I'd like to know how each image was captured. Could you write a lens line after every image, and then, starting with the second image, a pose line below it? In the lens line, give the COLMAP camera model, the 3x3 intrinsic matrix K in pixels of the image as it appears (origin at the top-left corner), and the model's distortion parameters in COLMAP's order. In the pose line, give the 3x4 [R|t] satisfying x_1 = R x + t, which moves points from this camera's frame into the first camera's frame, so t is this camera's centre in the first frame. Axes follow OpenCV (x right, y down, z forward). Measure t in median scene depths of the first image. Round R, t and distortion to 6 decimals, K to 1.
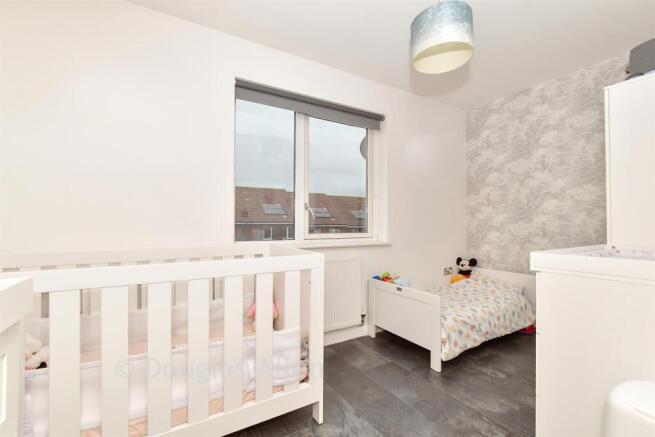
lens RADIAL K [[273.2, 0, 331.9], [0, 273.2, 219.2], [0, 0, 1]] dist [-0.000516, 0.000062]
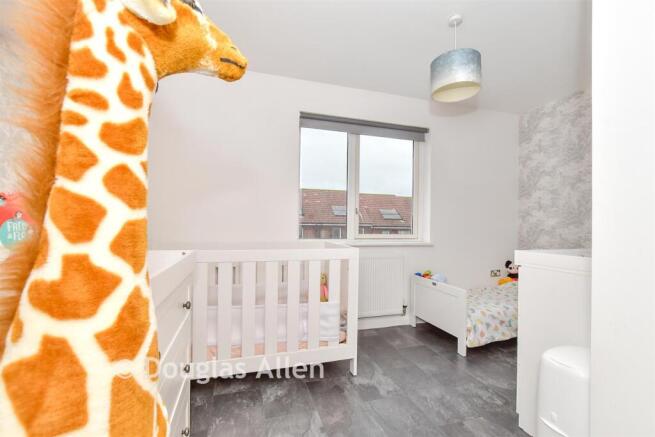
lens RADIAL K [[273.2, 0, 331.9], [0, 273.2, 219.2], [0, 0, 1]] dist [-0.000516, 0.000062]
pose [[0.969325, 0.006073, -0.245709, 0.120429], [-0.007465, 0.999961, -0.004735, -0.005694], [0.245671, 0.006424, 0.969332, -0.226471]]
